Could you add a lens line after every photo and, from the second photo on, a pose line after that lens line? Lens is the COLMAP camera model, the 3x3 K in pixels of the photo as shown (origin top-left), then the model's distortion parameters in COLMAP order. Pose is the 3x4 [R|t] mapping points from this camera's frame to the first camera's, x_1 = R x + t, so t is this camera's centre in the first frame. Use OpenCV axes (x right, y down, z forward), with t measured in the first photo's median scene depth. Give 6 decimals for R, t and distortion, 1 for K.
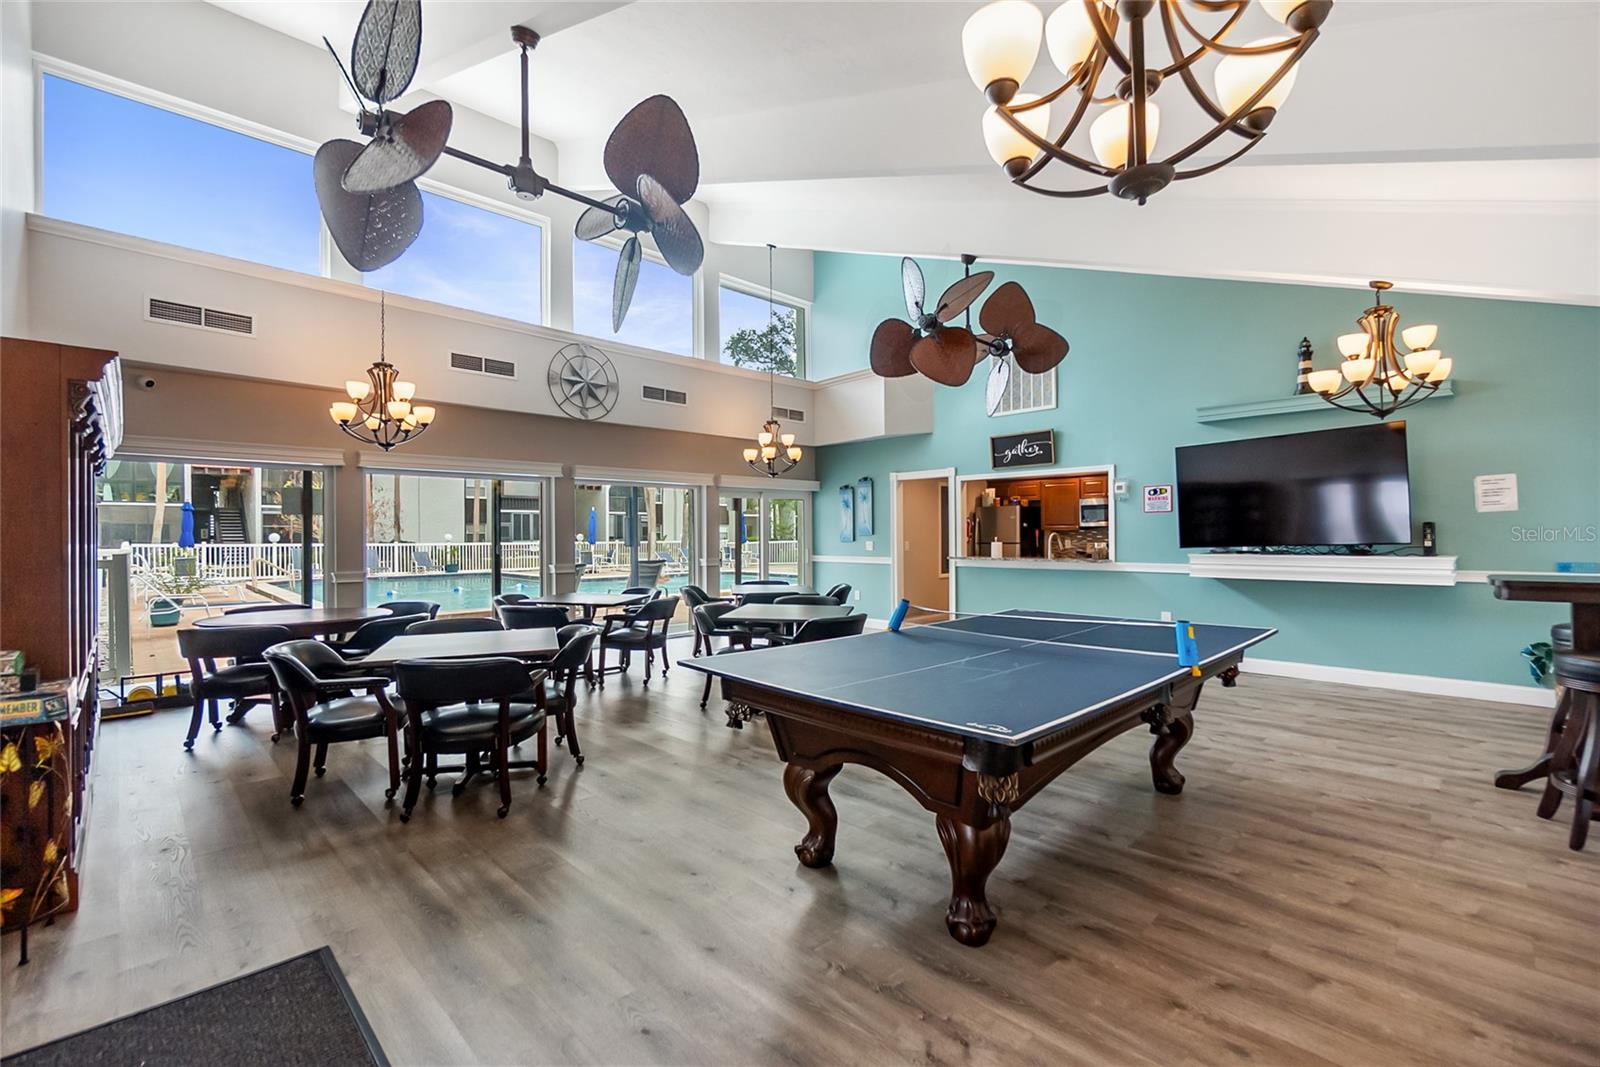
lens RADIAL K [[693.2, 0, 800.0], [0, 693.2, 533.5], [0, 0, 1]] dist [0.000127, -0.000056]
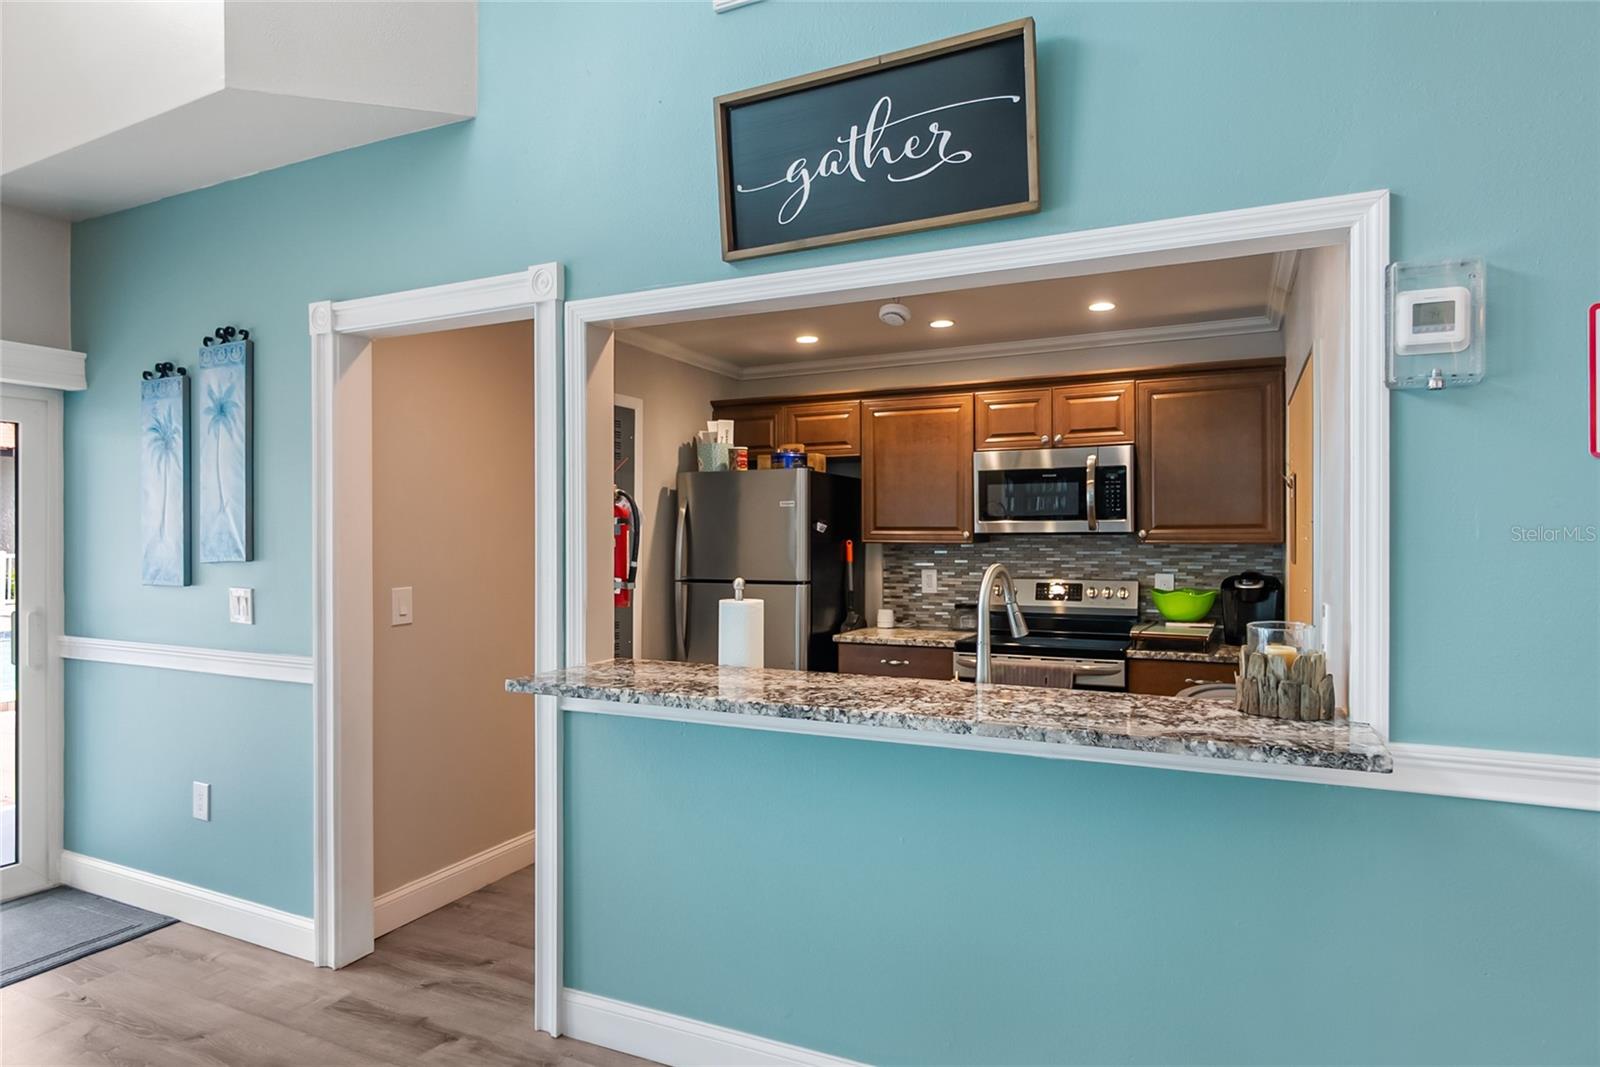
lens RADIAL K [[892.0, 0, 800.0], [0, 892.0, 533.5], [0, 0, 1]] dist [-0.001371, -0.000283]
pose [[0.938676, 0.007483, 0.344719, 0.125312], [-0.005504, 0.999962, -0.006718, -0.004846], [-0.344756, 0.004409, 0.938682, 0.448980]]
